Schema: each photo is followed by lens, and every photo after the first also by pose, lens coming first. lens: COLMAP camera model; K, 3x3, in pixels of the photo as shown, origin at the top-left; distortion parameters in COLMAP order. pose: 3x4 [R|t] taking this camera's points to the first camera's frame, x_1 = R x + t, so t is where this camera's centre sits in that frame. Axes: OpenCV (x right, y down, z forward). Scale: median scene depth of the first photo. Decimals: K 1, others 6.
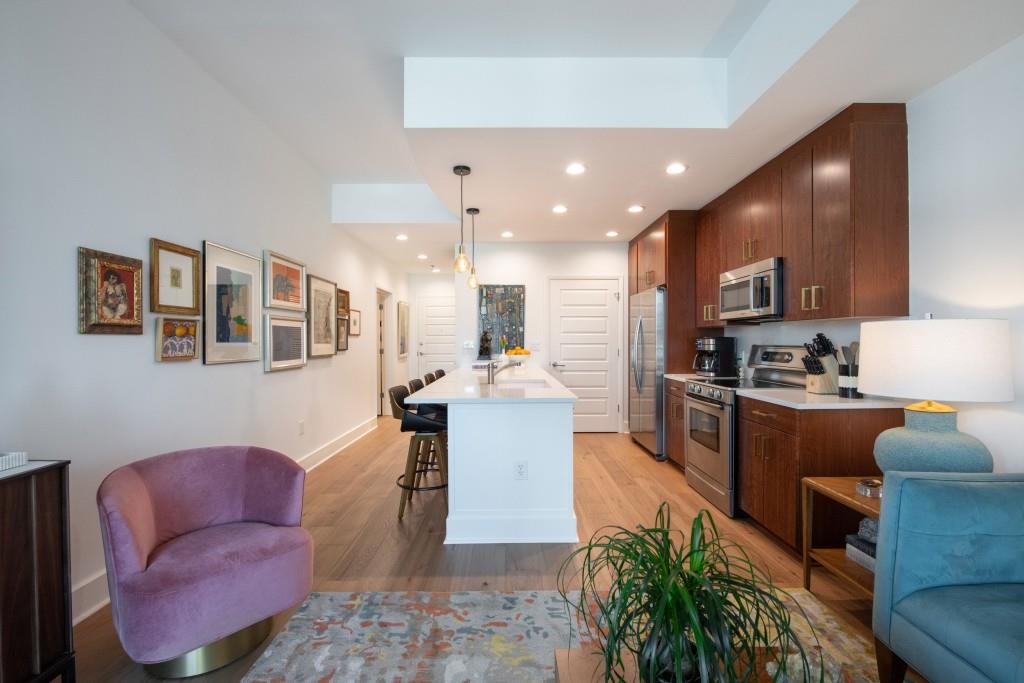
lens RADIAL K [[462.3, 0, 533.3], [0, 462.3, 341.2], [0, 0, 1]] dist [0.000331, 0.000031]
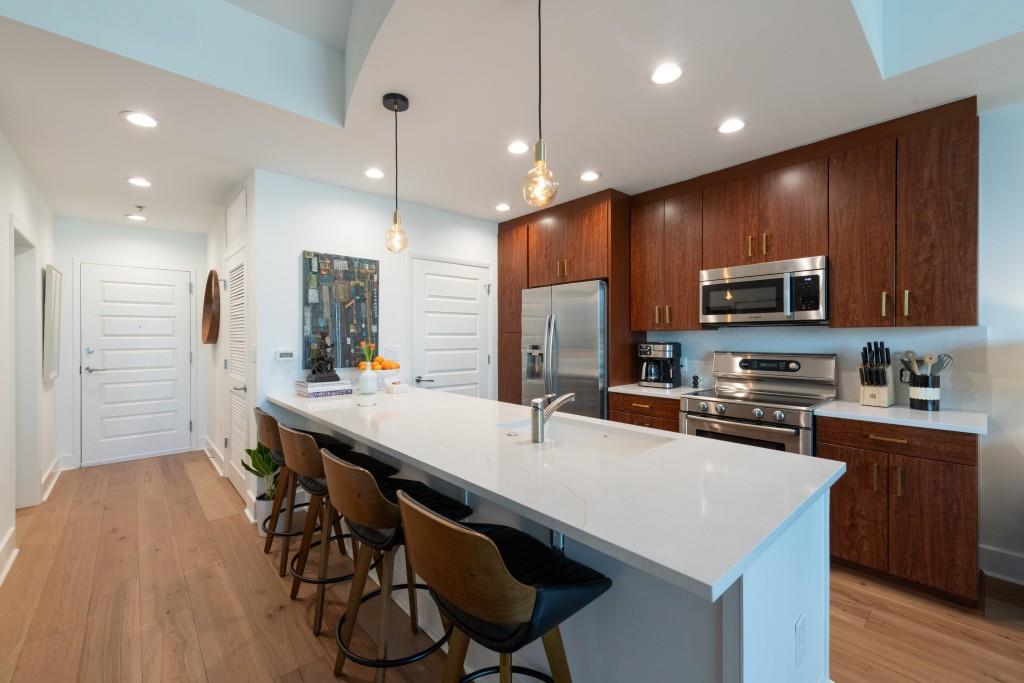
lens RADIAL K [[406.3, 0, 519.6], [0, 406.3, 338.3], [0, 0, 1]] dist [0.007101, -0.000331]
pose [[0.758258, -0.003641, 0.651944, -0.244872], [0.001466, 0.999991, 0.003881, -0.014565], [-0.651952, -0.001987, 0.758257, 0.440351]]
